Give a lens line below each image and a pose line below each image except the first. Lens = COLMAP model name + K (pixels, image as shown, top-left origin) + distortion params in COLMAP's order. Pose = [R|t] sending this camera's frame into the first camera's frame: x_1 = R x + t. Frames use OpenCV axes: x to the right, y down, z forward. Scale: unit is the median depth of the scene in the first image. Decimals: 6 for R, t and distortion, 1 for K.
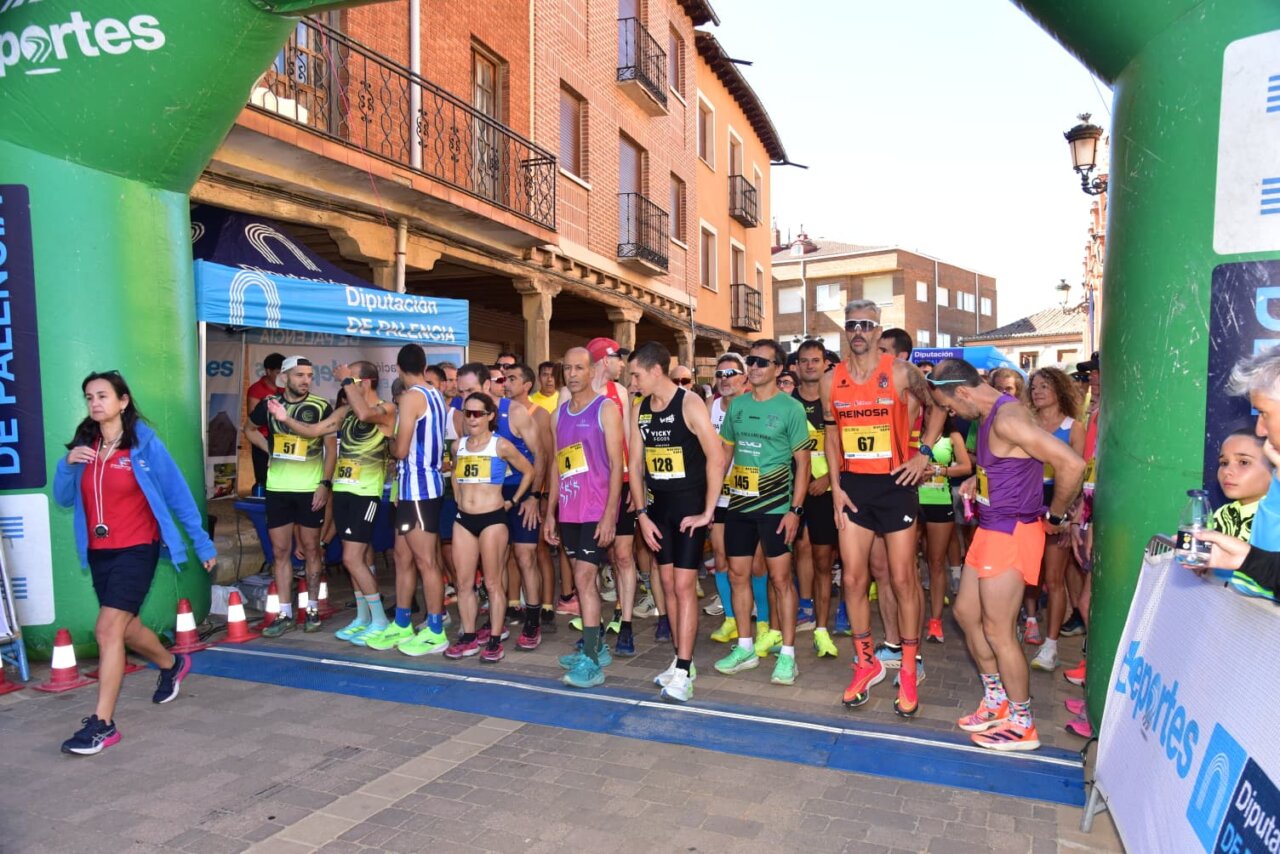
lens RADIAL K [[959.2, 0, 657.8], [0, 959.2, 434.0], [0, 0, 1]] dist [-0.098317, 0.096441]
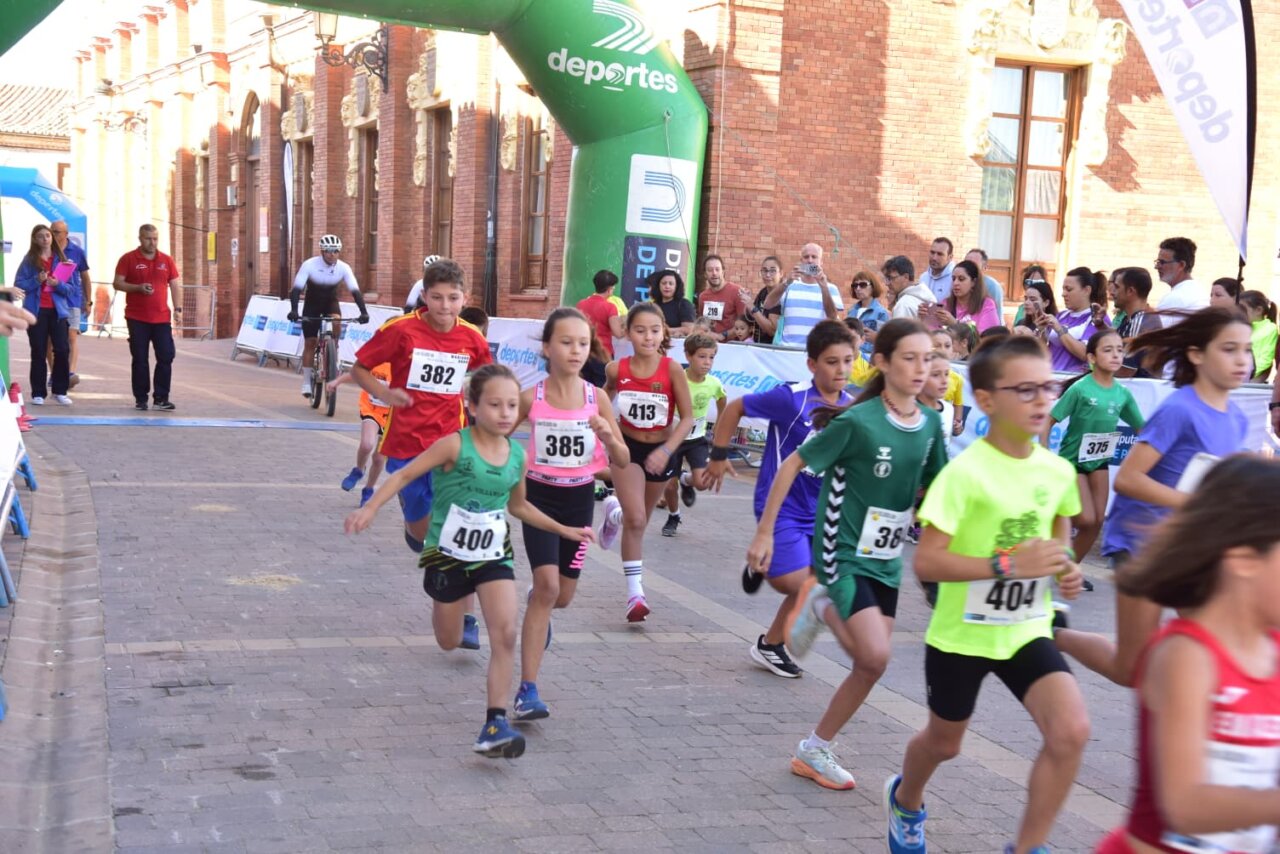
lens RADIAL K [[1890.3, 0, 646.6], [0, 1890.3, 446.5], [0, 0, 1]] dist [0.282808, 0.200666]
pose [[0.675021, -0.010302, 0.737726, -0.917583], [-0.044322, 0.997530, 0.054484, 0.034232], [-0.736466, -0.069475, 0.672898, -0.746674]]
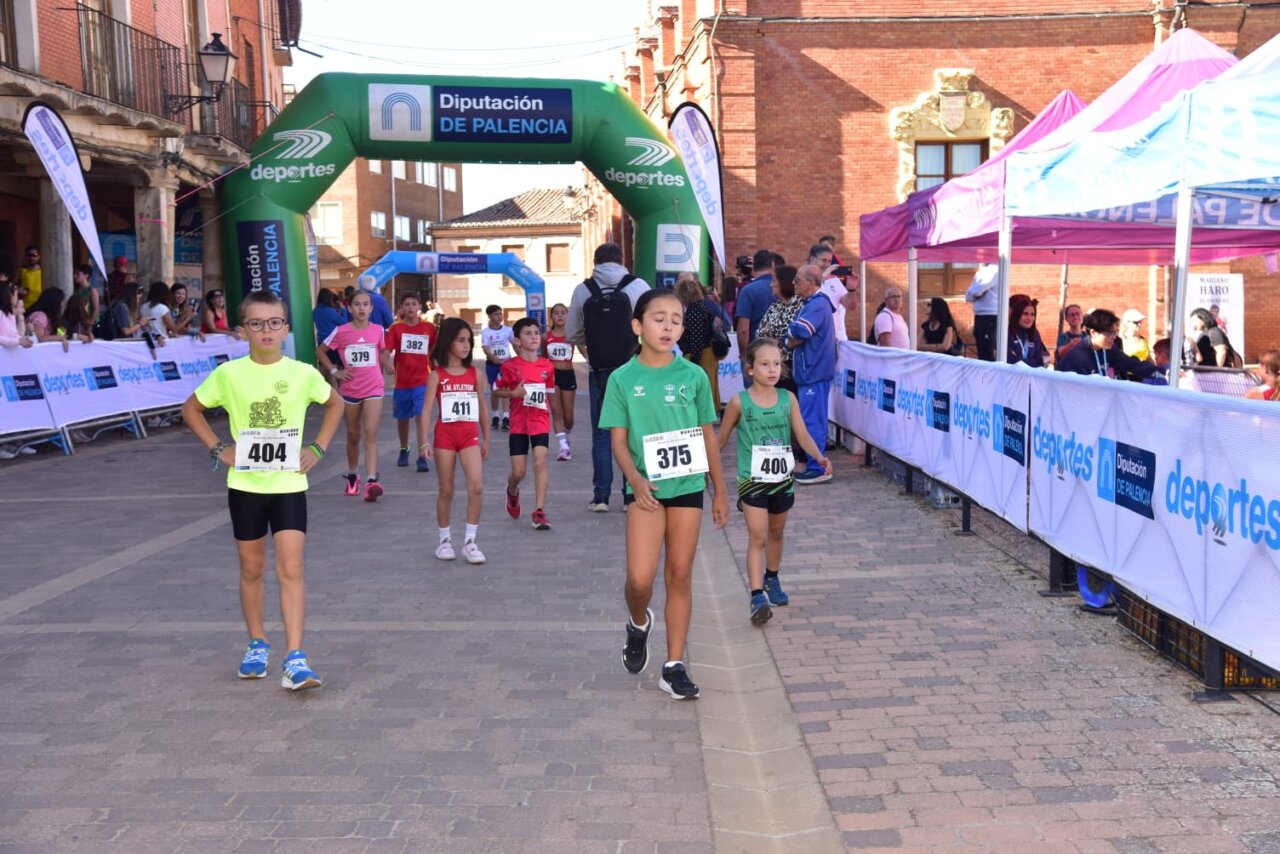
lens RADIAL K [[1727.0, 0, 643.4], [0, 1727.0, 433.1], [0, 0, 1]] dist [0.238293, 0.032848]
pose [[0.887631, -0.029310, 0.459622, -0.900553], [0.011469, 0.999070, 0.041560, 0.067121], [-0.460412, -0.031619, 0.887142, -1.735333]]
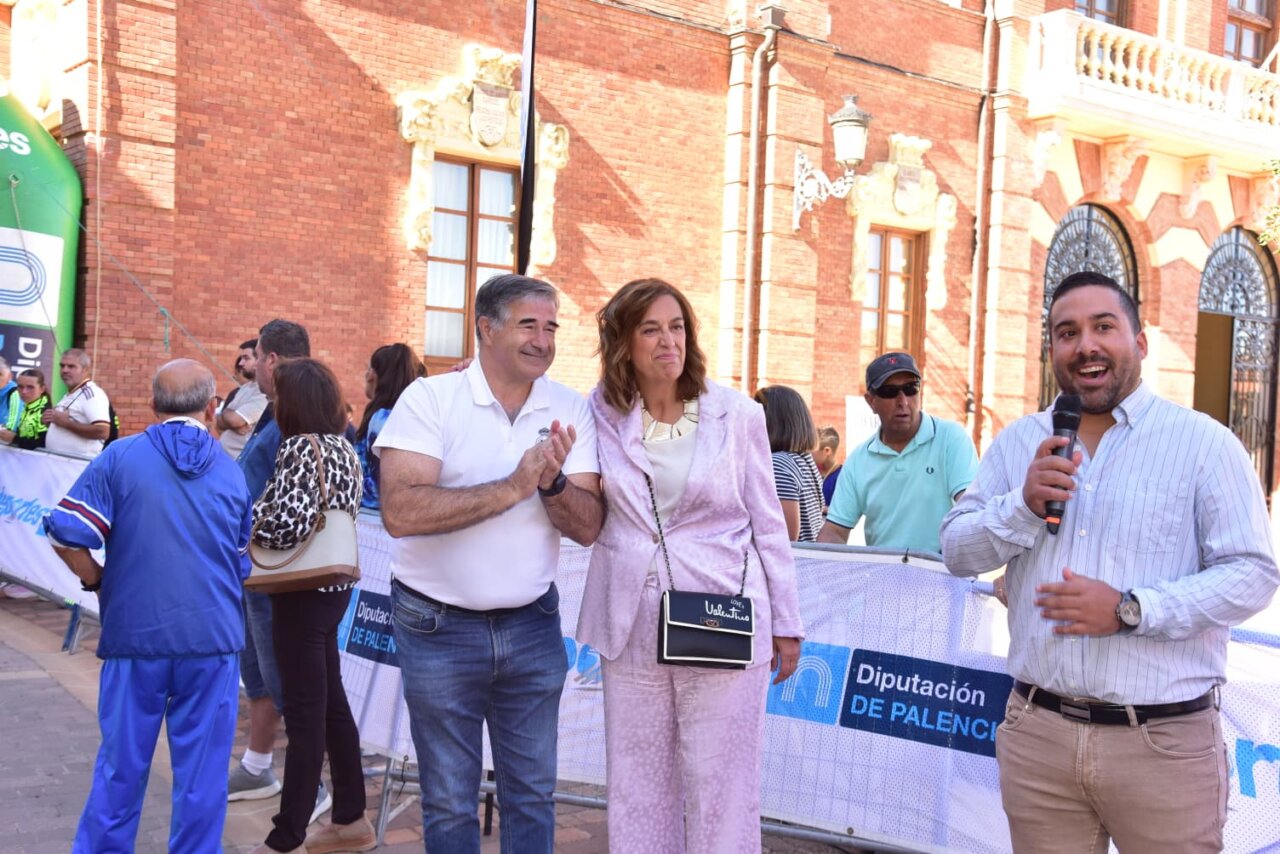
lens RADIAL K [[1419.4, 0, 654.4], [0, 1419.4, 435.8], [0, 0, 1]] dist [0.061597, 0.241399]
pose [[0.499240, 0.023623, 0.866142, -0.427158], [-0.032876, 0.999425, -0.008309, 0.019138], [-0.865840, -0.024328, 0.499729, -0.587564]]
